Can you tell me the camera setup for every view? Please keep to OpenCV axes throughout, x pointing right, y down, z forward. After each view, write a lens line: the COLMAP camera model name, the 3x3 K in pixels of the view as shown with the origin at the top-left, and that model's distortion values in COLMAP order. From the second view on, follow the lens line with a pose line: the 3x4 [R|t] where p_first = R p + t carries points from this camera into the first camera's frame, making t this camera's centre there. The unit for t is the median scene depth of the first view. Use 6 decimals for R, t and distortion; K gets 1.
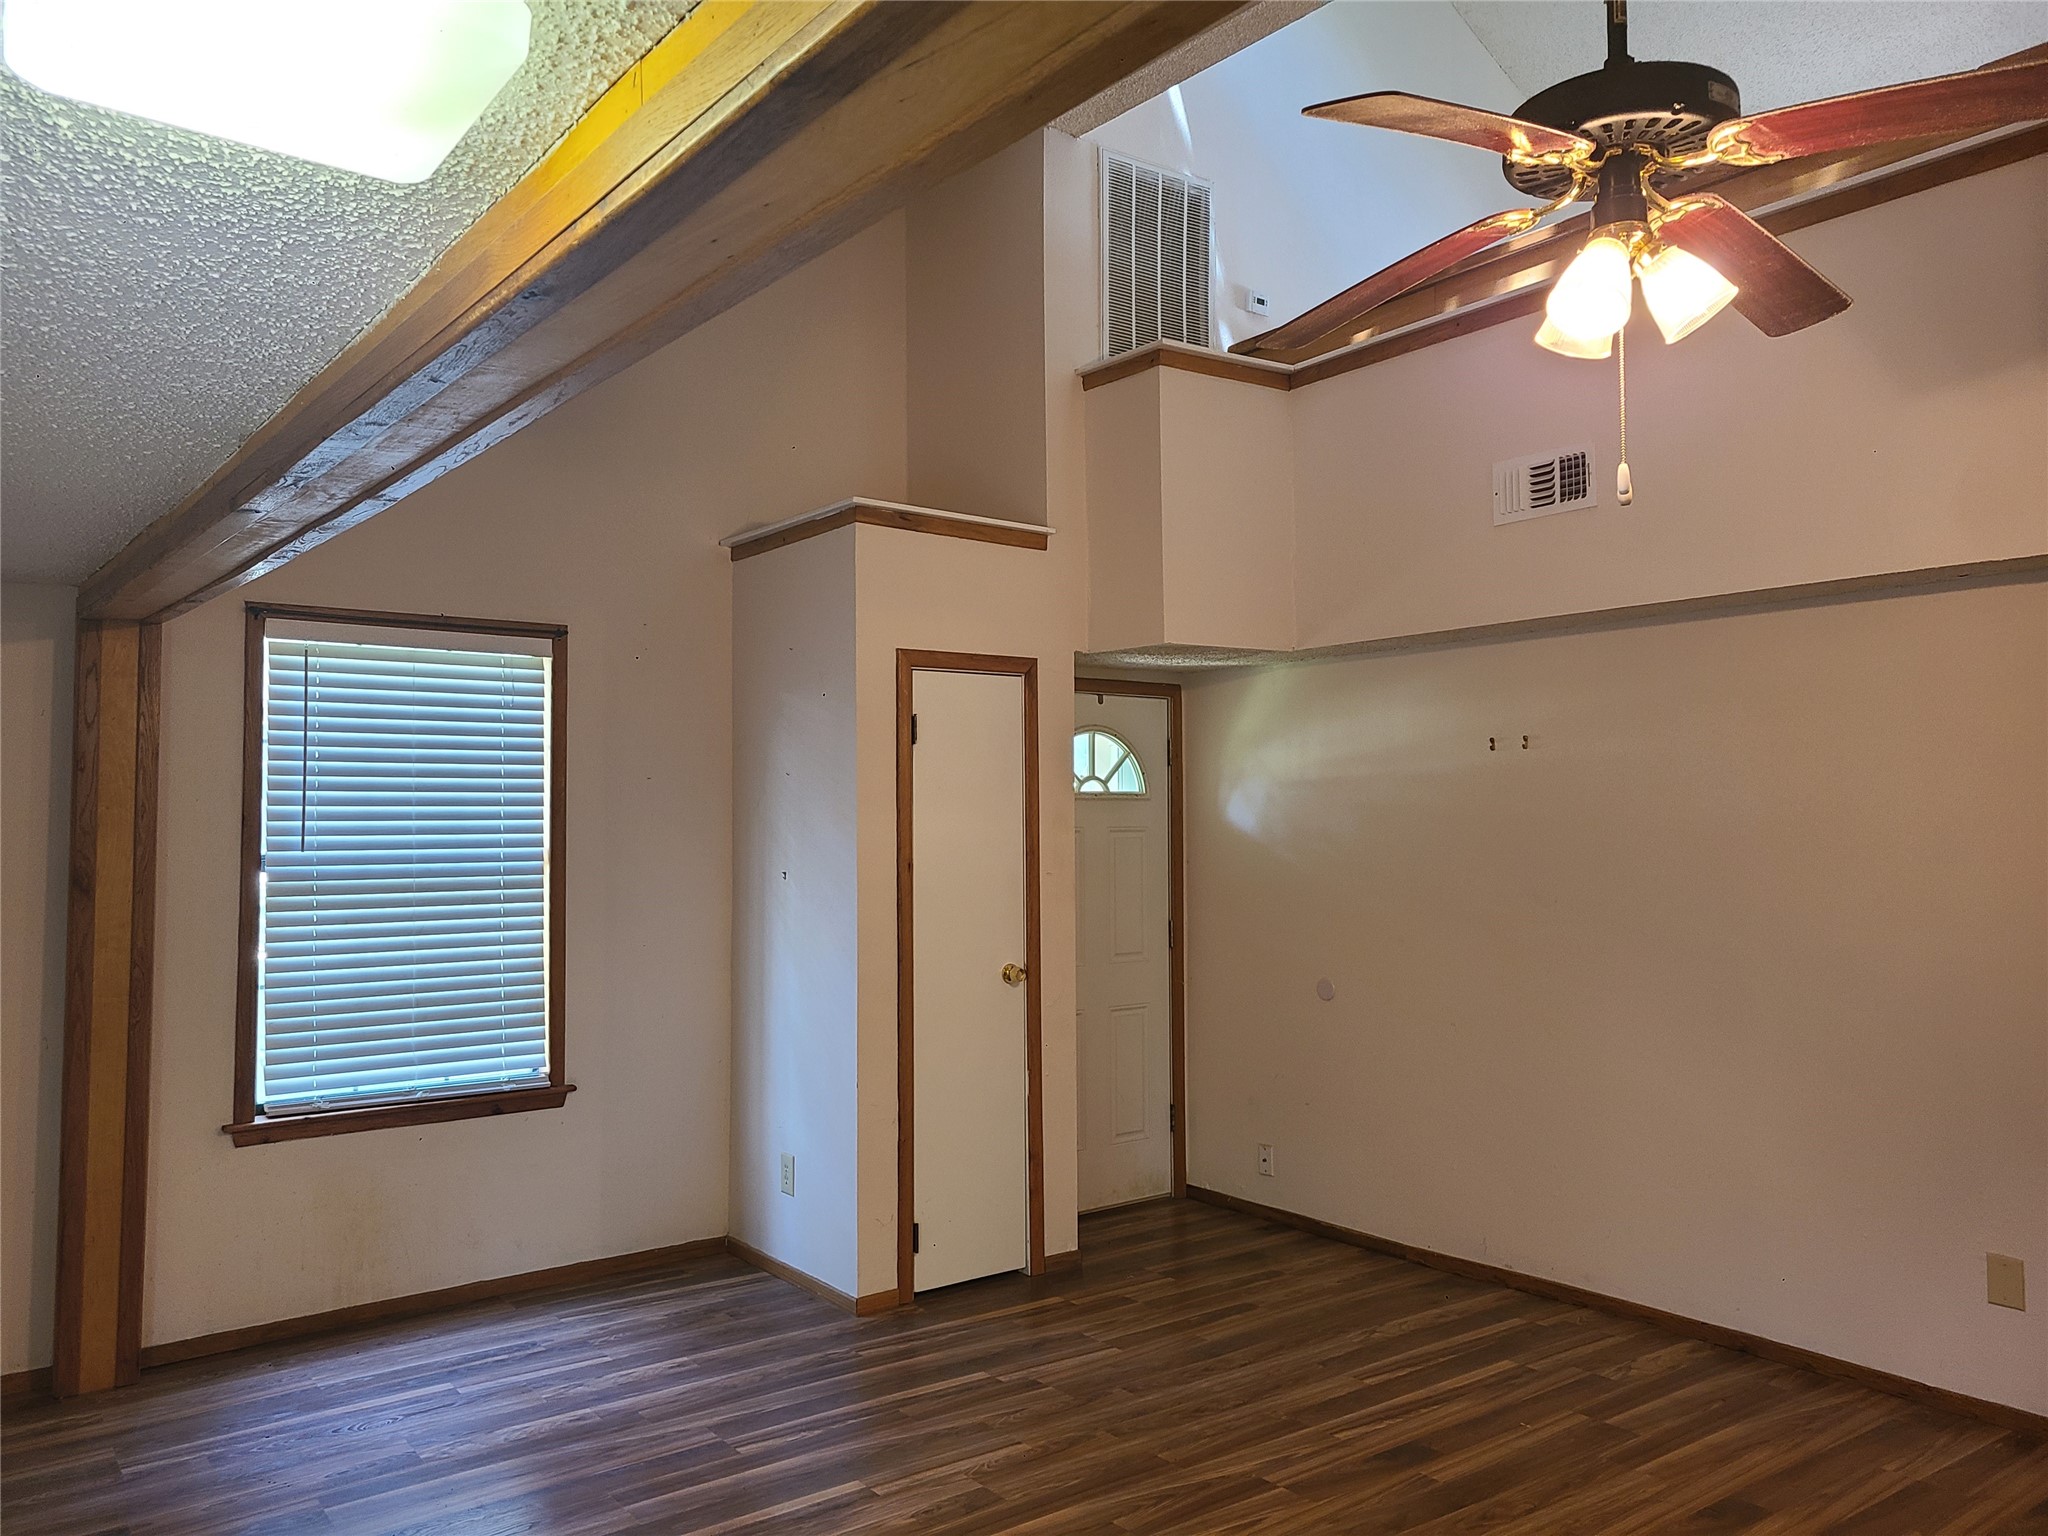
lens RADIAL K [[1528.2, 0, 966.1], [0, 1528.2, 757.8], [0, 0, 1]] dist [0.045607, -0.024161]
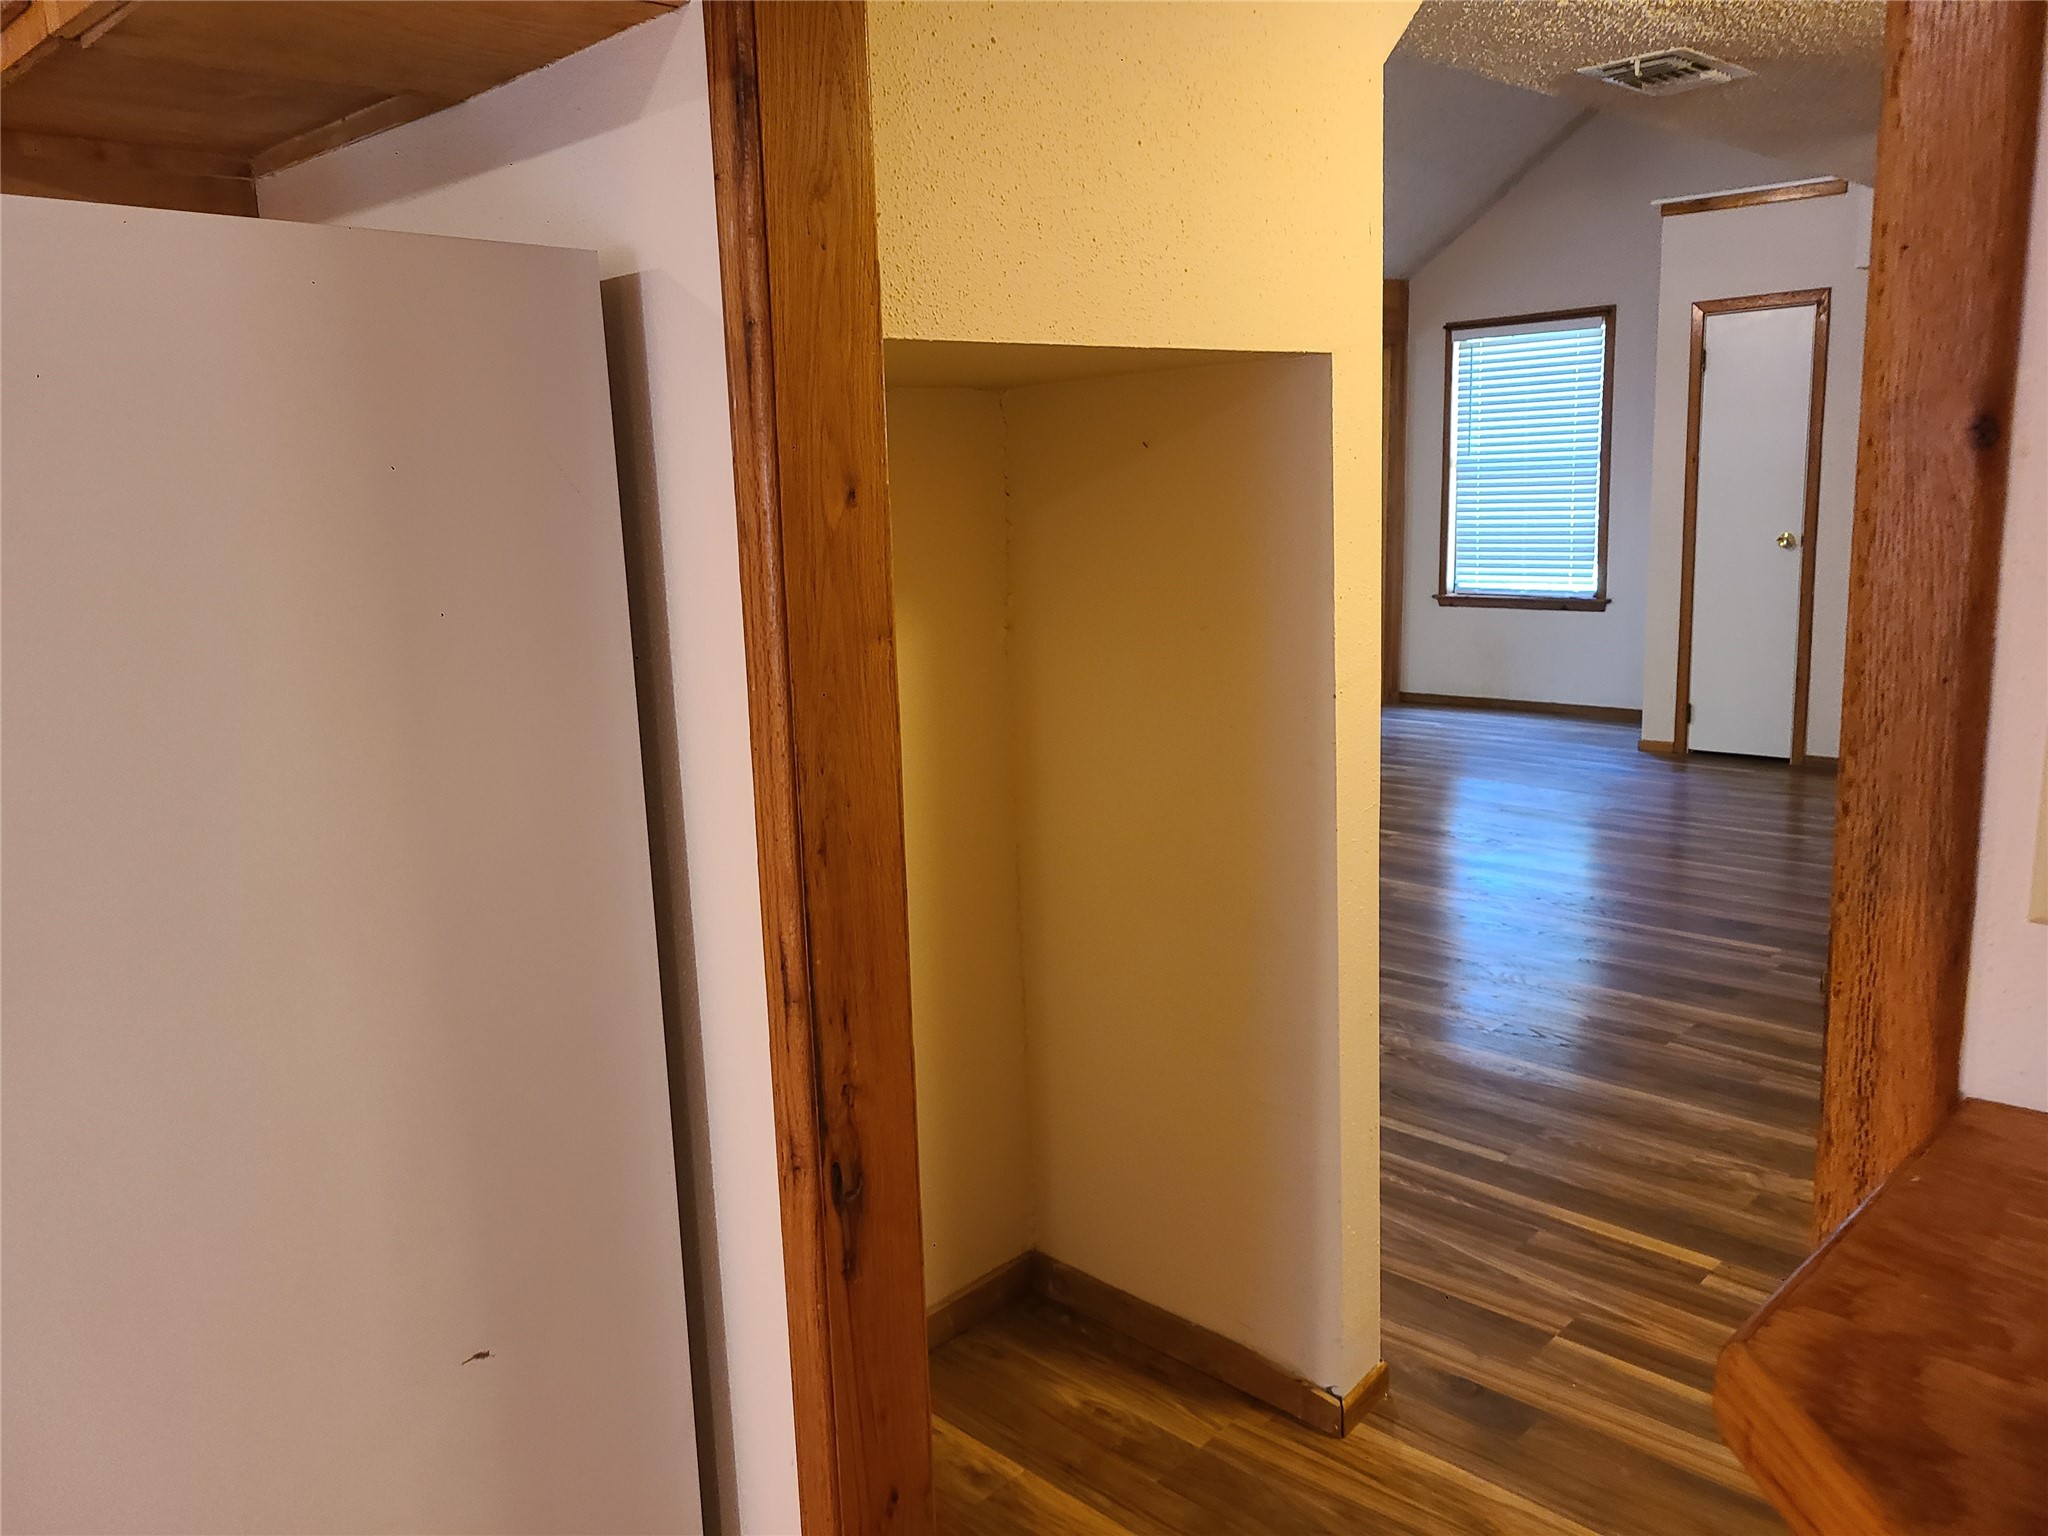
lens RADIAL K [[1528.2, 0, 1024.7], [0, 1528.2, 752.0], [0, 0, 1]] dist [0.045607, -0.024161]
pose [[0.171189, 0.173468, -0.969847, 1.311765], [0.075390, 0.979186, 0.188445, 0.019136], [0.982350, -0.105377, 0.154548, 0.130143]]
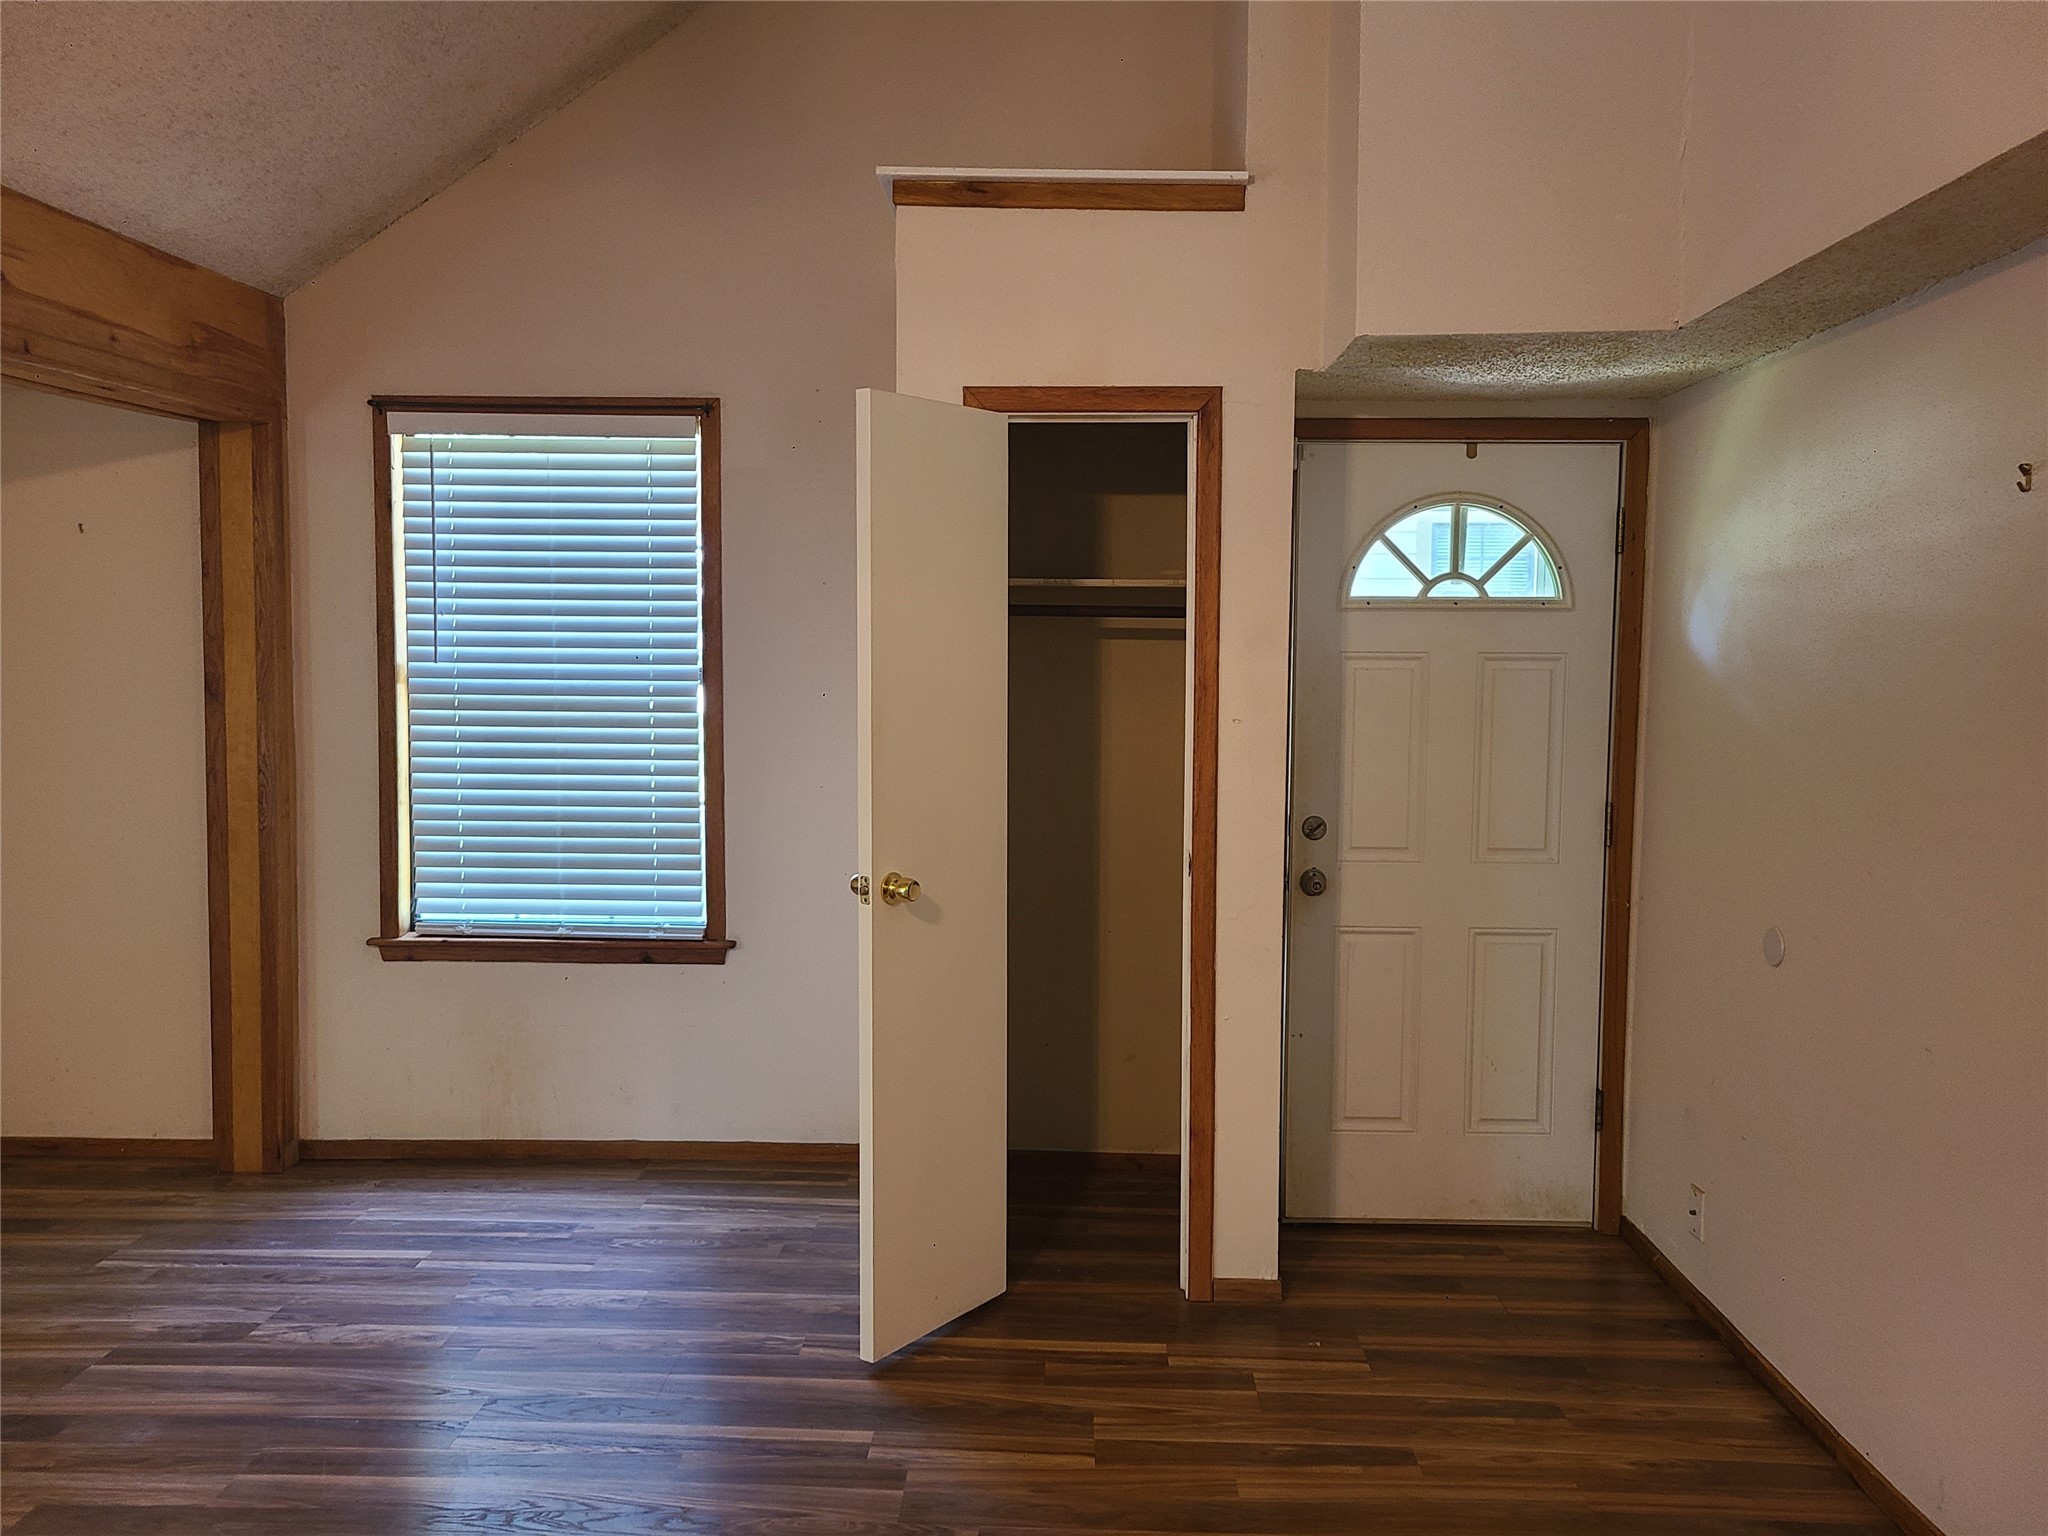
lens RADIAL K [[1528.2, 0, 1018.9], [0, 1528.2, 754.4], [0, 0, 1]] dist [0.045607, -0.024161]
pose [[0.790013, 0.057954, -0.610345, 0.410761], [0.014708, 0.993444, 0.113369, 0.014480], [0.612913, -0.098540, 0.783982, 0.457517]]
